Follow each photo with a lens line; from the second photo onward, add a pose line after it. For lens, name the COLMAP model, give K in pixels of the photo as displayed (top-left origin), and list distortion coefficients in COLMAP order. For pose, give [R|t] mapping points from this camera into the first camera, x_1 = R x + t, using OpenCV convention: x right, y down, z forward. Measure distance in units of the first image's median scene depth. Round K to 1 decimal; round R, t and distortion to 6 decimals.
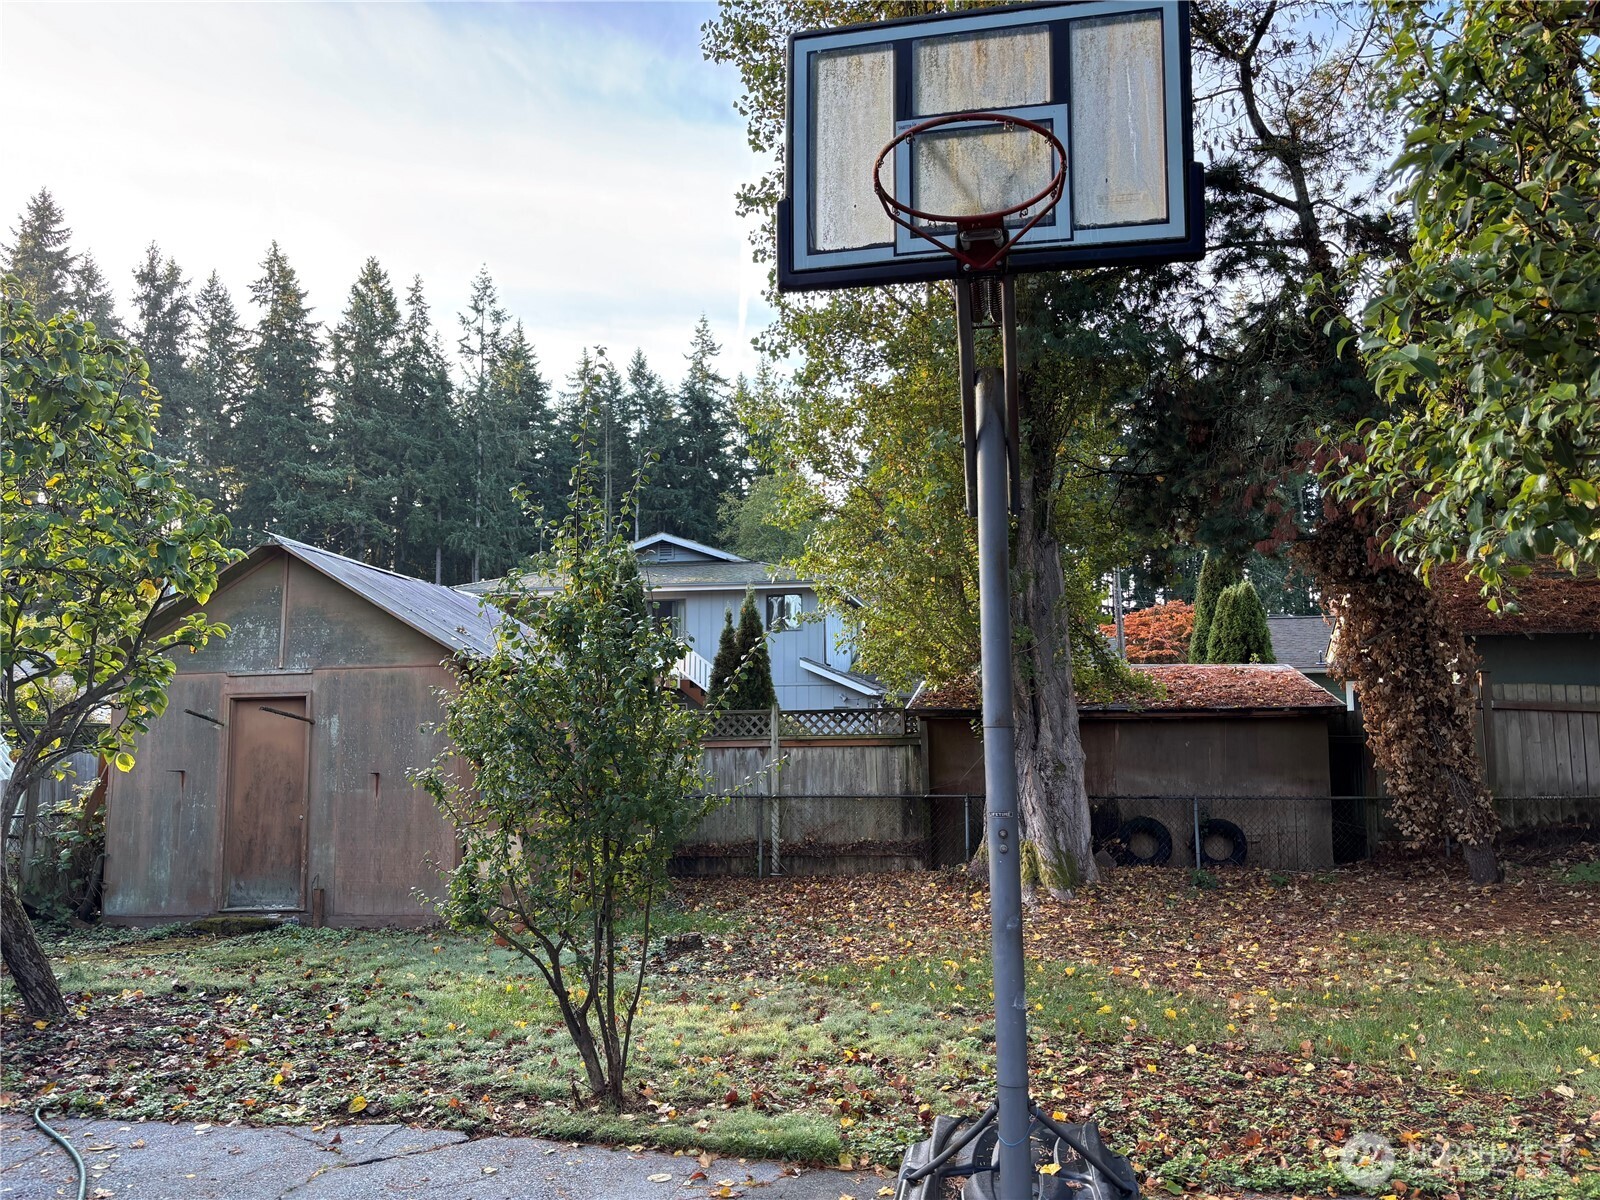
lens RADIAL K [[1214.5, 0, 807.5], [0, 1214.5, 605.3], [0, 0, 1]] dist [0.023993, -0.003700]
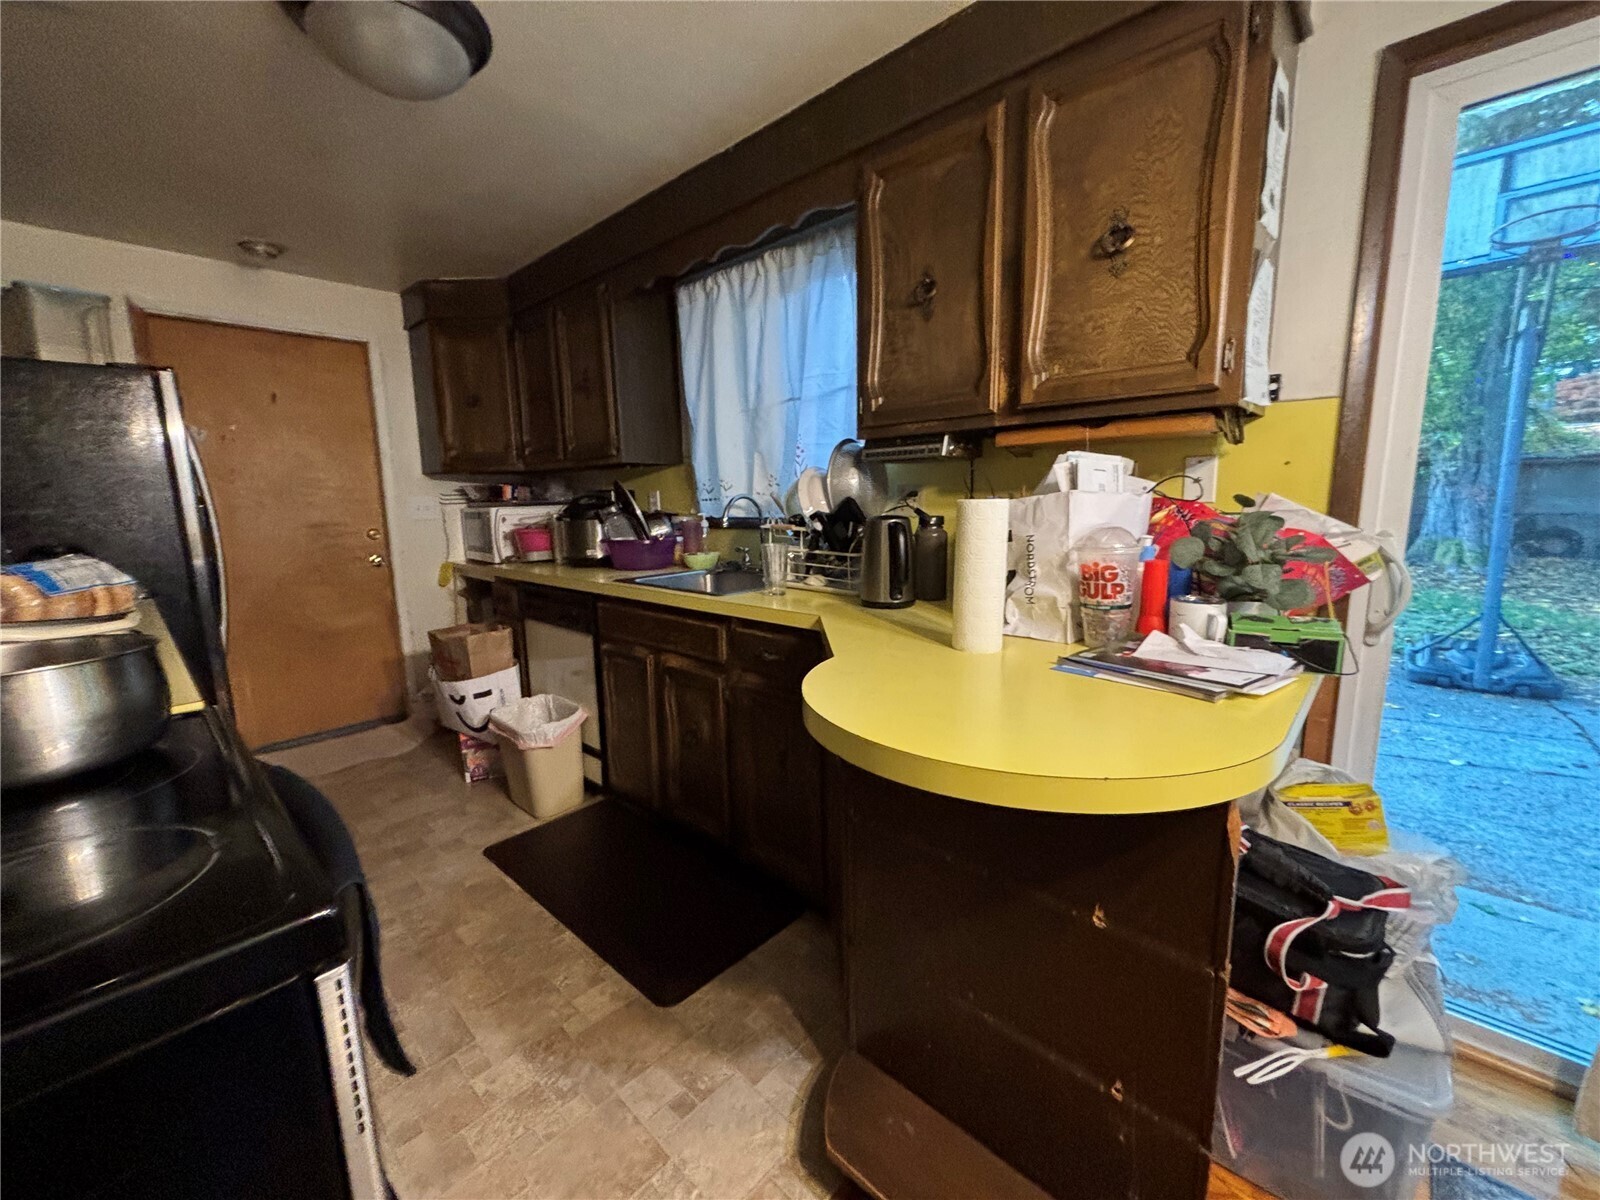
lens RADIAL K [[648.5, 0, 800.3], [0, 648.5, 598.7], [0, 0, 1]] dist [-0.000787, -0.000138]
pose [[0.833590, 0.074929, -0.547279, -0.092723], [0.076955, 0.965343, 0.249382, -0.022394], [0.546997, -0.249998, 0.798933, -0.270952]]
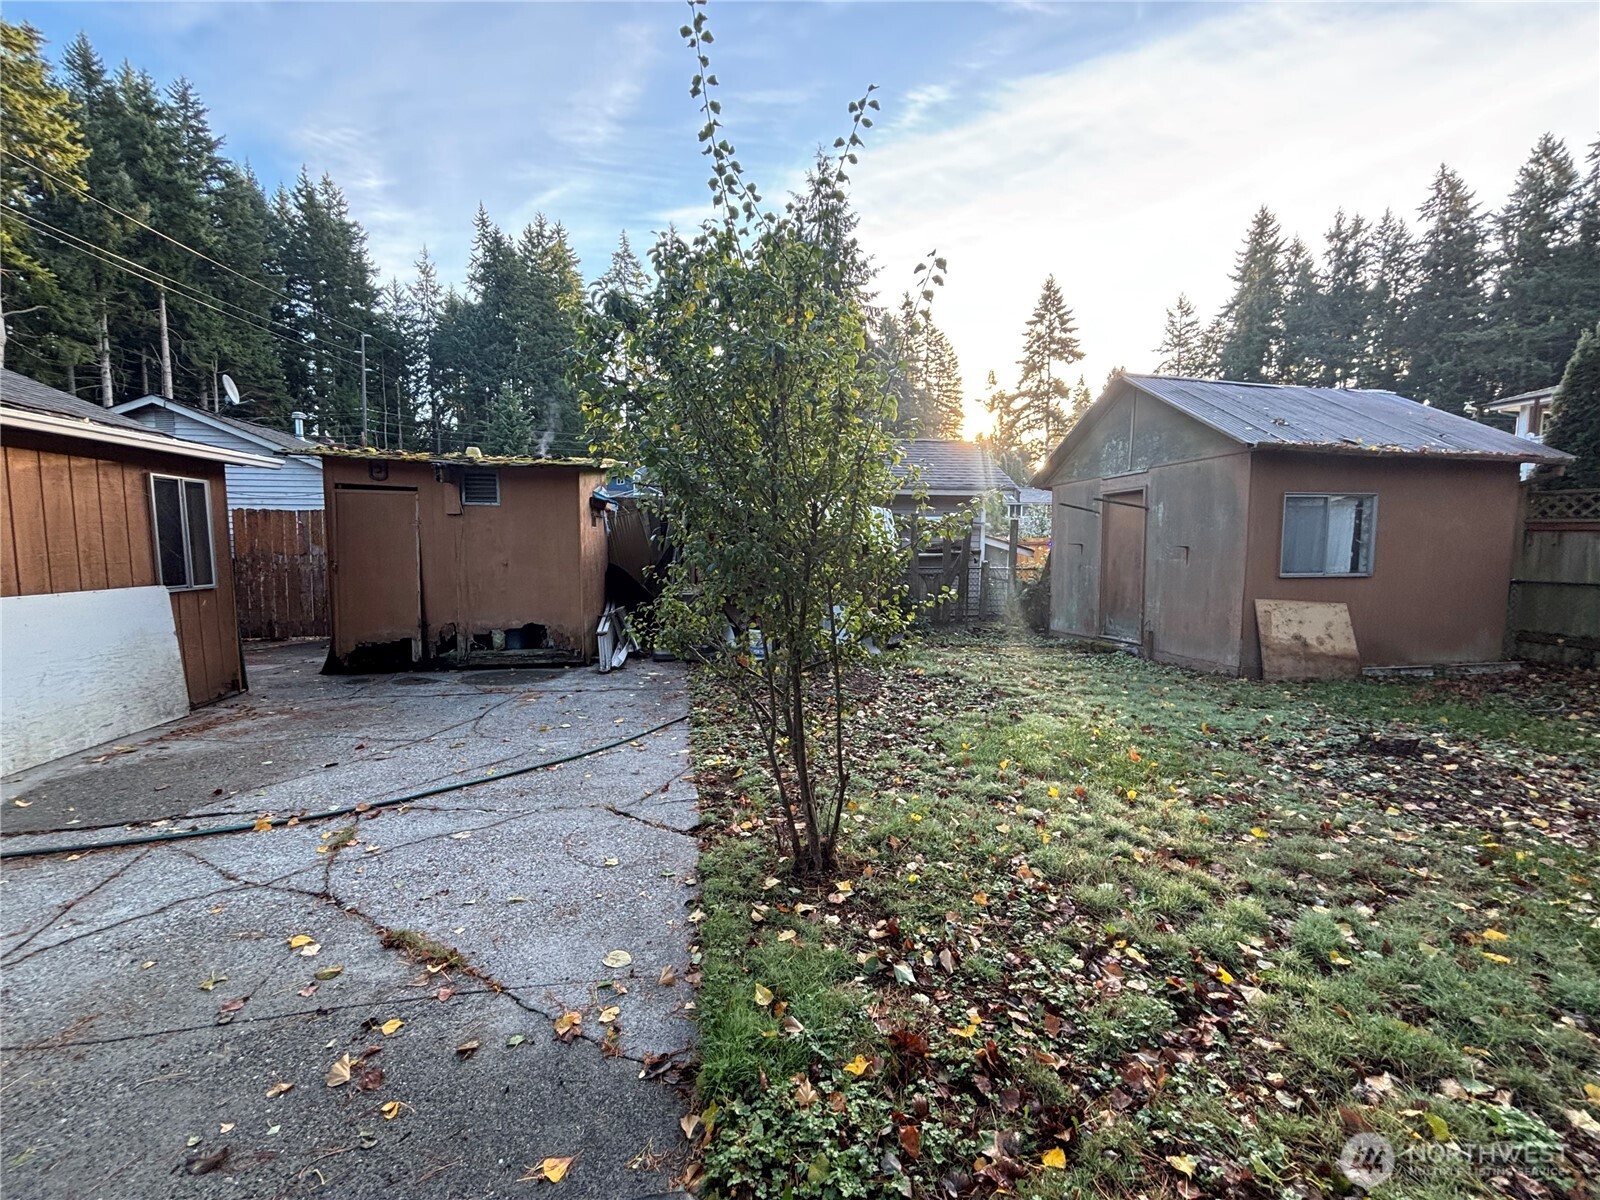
lens RADIAL K [[645.3, 0, 802.3], [0, 645.3, 599.5], [0, 0, 1]] dist [-0.000438, -0.000585]
pose [[0.346091, 0.086625, -0.934193, 0.139847], [0.100600, 0.986561, 0.128750, 0.067745], [0.932792, -0.138539, 0.332726, 0.413438]]
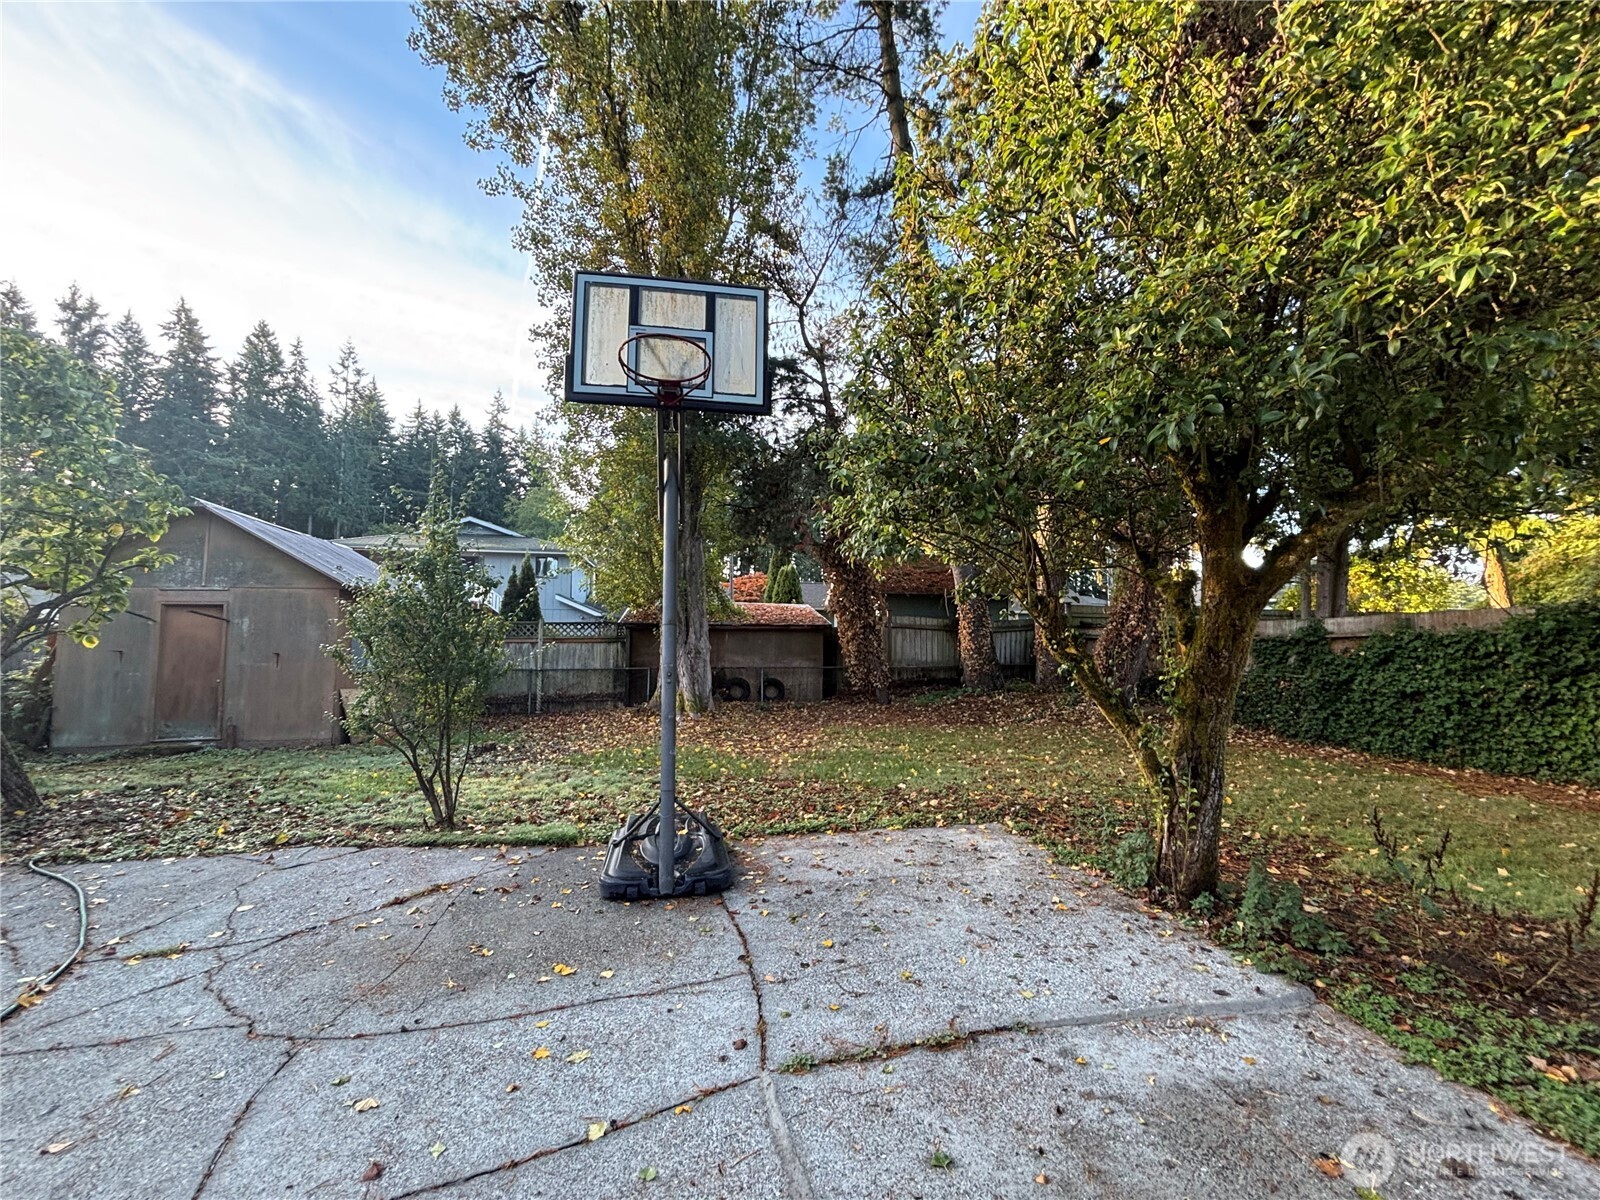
lens RADIAL K [[648.5, 0, 800.3], [0, 648.5, 598.7], [0, 0, 1]] dist [-0.000787, -0.000138]
pose [[0.936073, 0.034182, 0.350141, -0.007842], [-0.049288, 0.998195, 0.034322, 0.001795], [-0.348335, -0.049386, 0.936068, -0.043220]]
